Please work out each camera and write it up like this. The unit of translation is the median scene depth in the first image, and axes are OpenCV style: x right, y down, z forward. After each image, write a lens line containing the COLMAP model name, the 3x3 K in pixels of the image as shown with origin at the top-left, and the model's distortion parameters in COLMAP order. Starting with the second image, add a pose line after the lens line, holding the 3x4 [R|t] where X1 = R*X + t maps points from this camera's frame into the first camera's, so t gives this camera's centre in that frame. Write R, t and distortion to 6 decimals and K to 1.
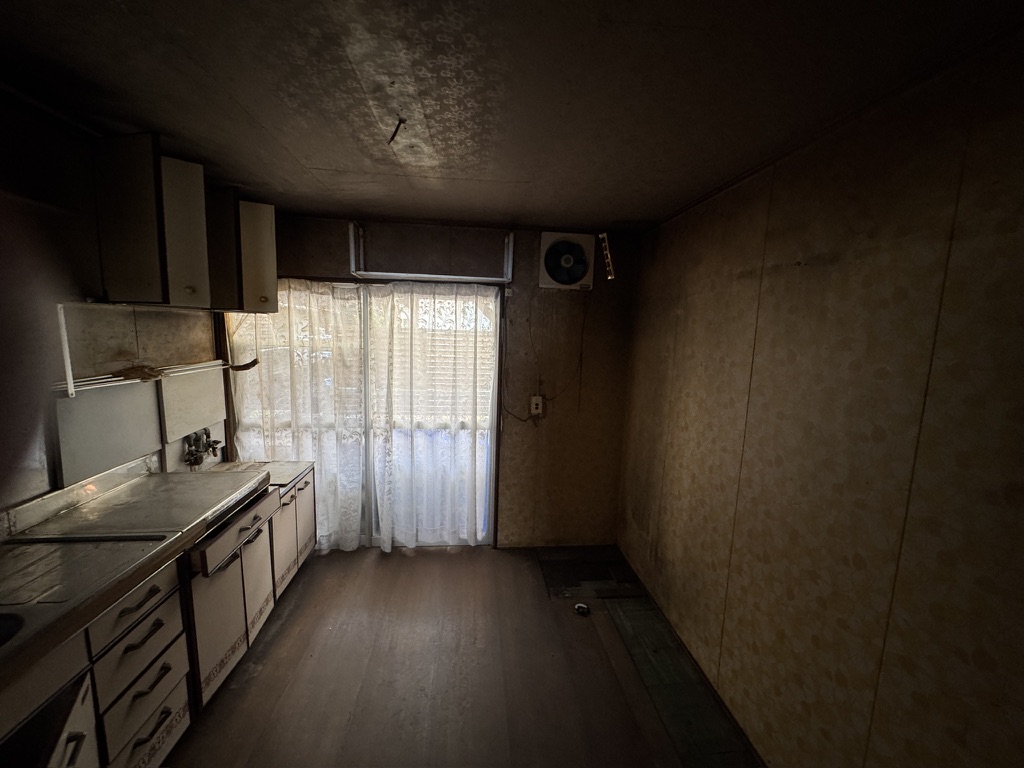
lens RADIAL K [[406.9, 0, 511.5], [0, 406.9, 381.3], [0, 0, 1]] dist [-0.001864, -0.000087]
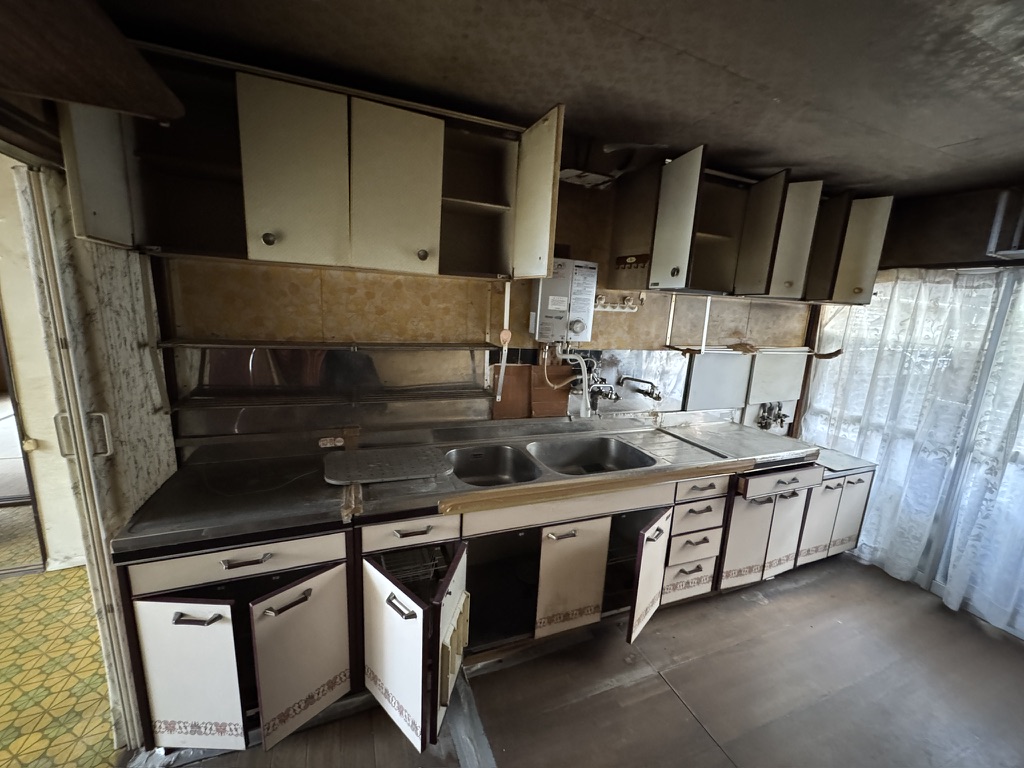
lens RADIAL K [[406.9, 0, 511.5], [0, 406.9, 381.3], [0, 0, 1]] dist [-0.001864, -0.000087]
pose [[0.277324, 0.167369, -0.946086, 0.139201], [-0.168176, 0.977963, 0.123712, 0.038299], [0.945943, 0.124801, 0.299361, -0.102986]]
